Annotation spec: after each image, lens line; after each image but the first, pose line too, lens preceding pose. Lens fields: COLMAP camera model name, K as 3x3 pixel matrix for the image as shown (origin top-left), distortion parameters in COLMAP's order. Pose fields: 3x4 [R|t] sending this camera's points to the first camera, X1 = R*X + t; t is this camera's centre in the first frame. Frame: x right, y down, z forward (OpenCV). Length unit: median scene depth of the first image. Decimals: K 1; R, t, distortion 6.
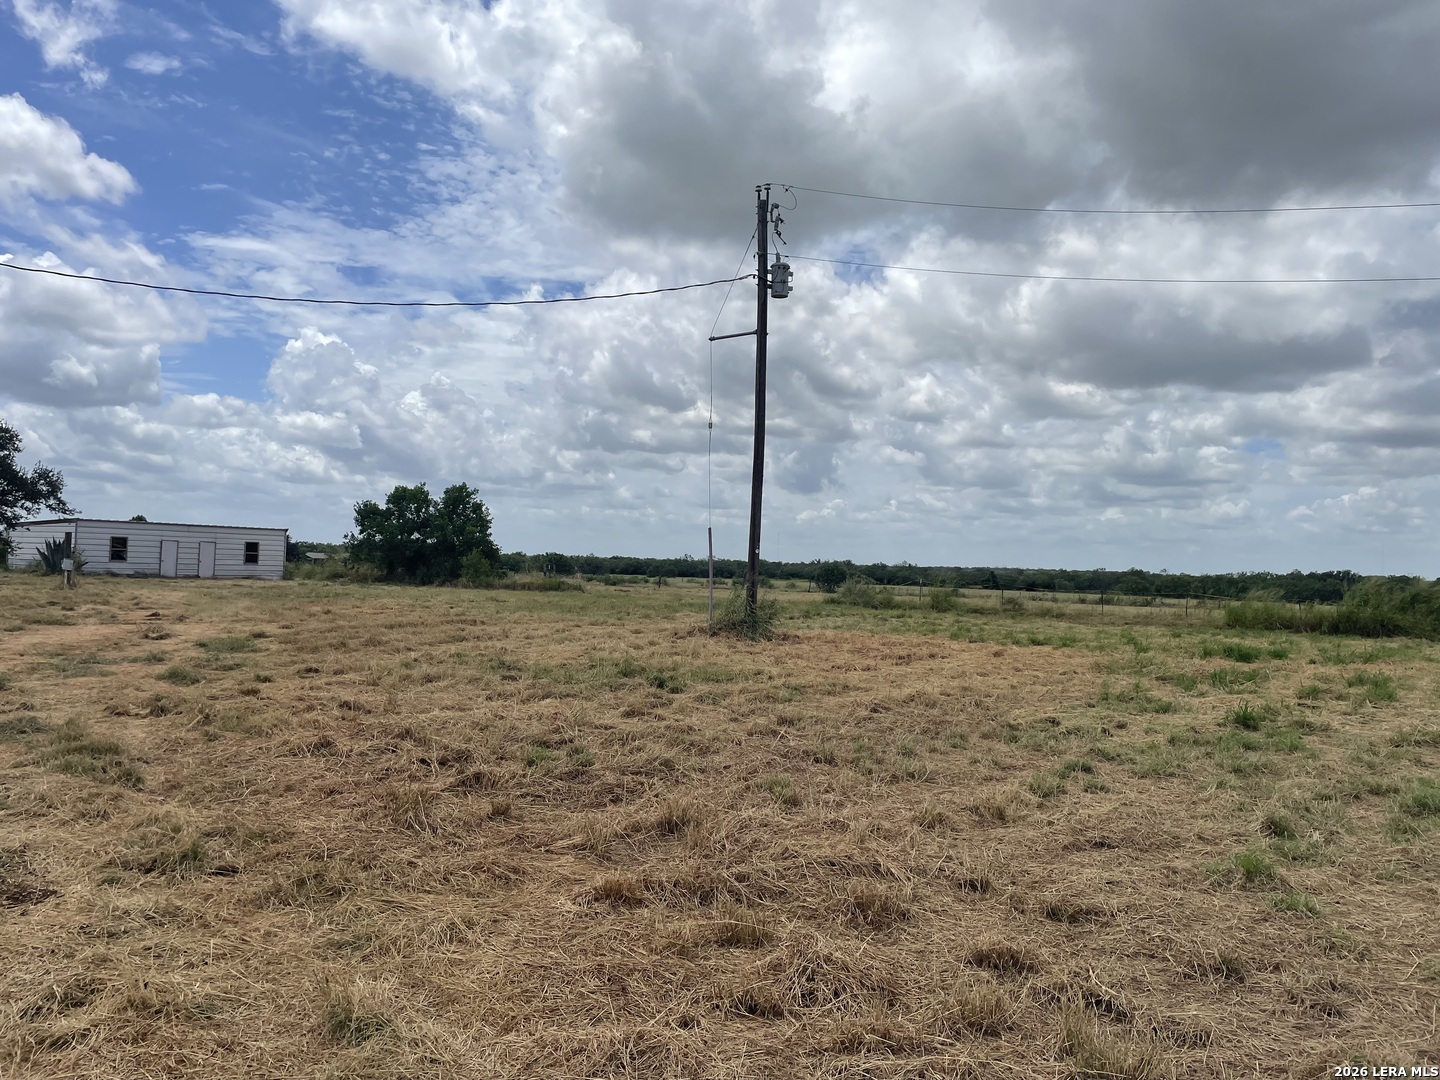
lens RADIAL K [[1069.3, 0, 703.2], [0, 1069.3, 533.7], [0, 0, 1]] dist [0.044139, -0.071862]
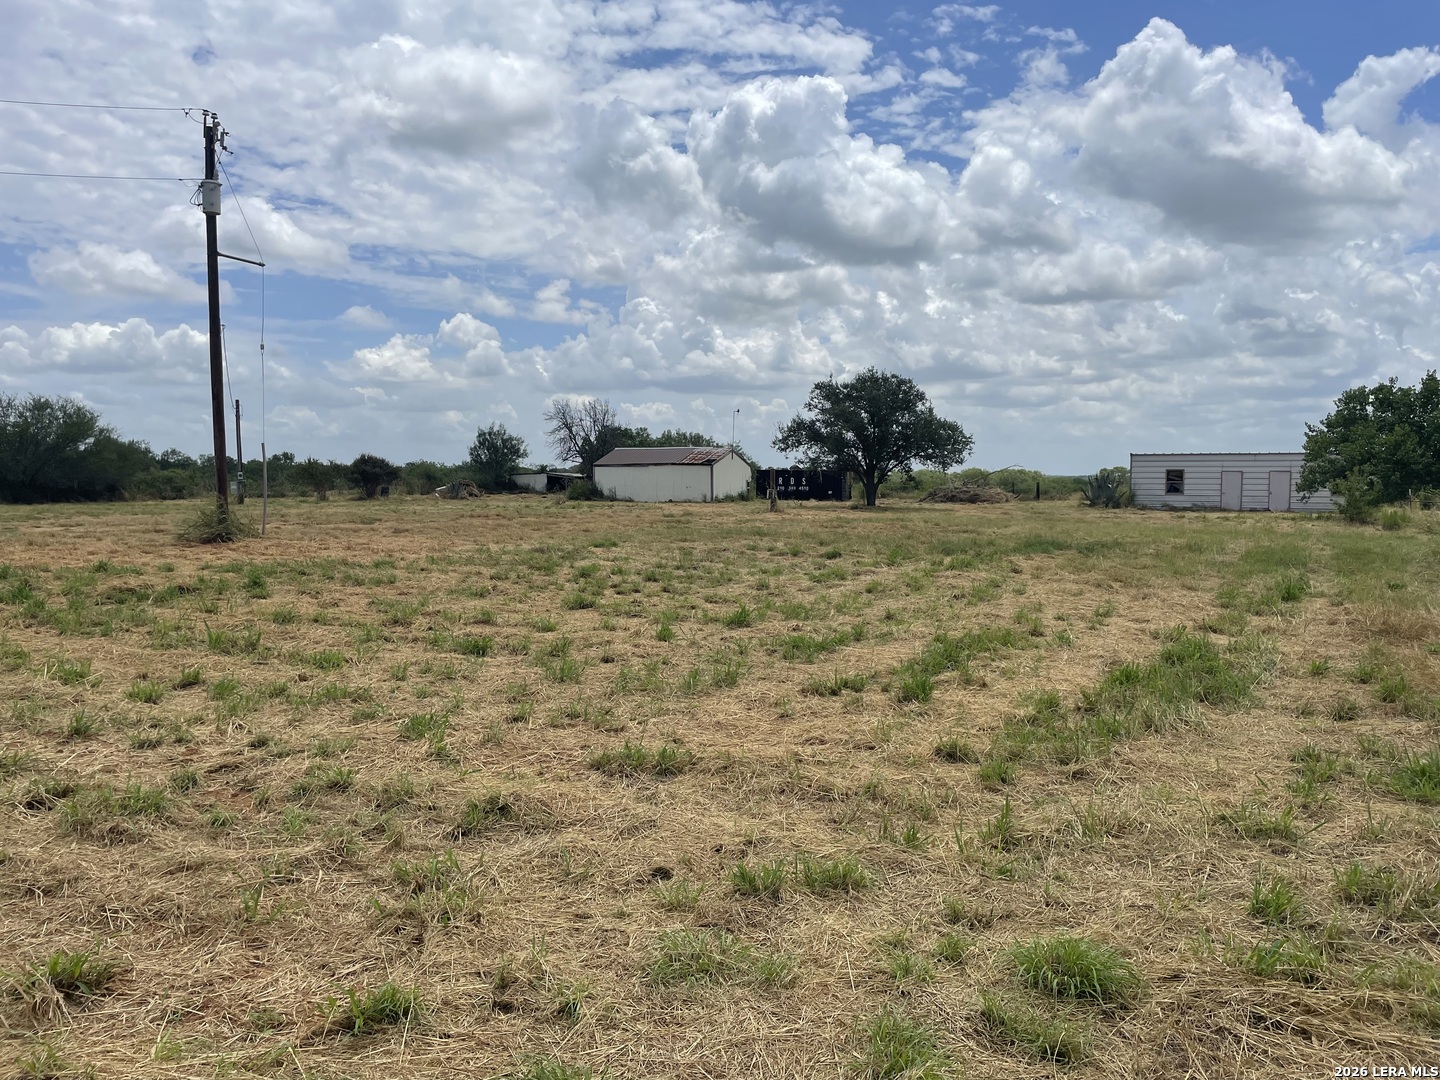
lens RADIAL K [[1069.3, 0, 735.4], [0, 1069.3, 522.7], [0, 0, 1]] dist [0.044139, -0.071862]
pose [[0.088142, 0.010582, -0.996052, 0.416680], [0.029096, 0.999490, 0.013193, 0.027337], [0.995683, -0.030144, 0.087790, 0.509617]]
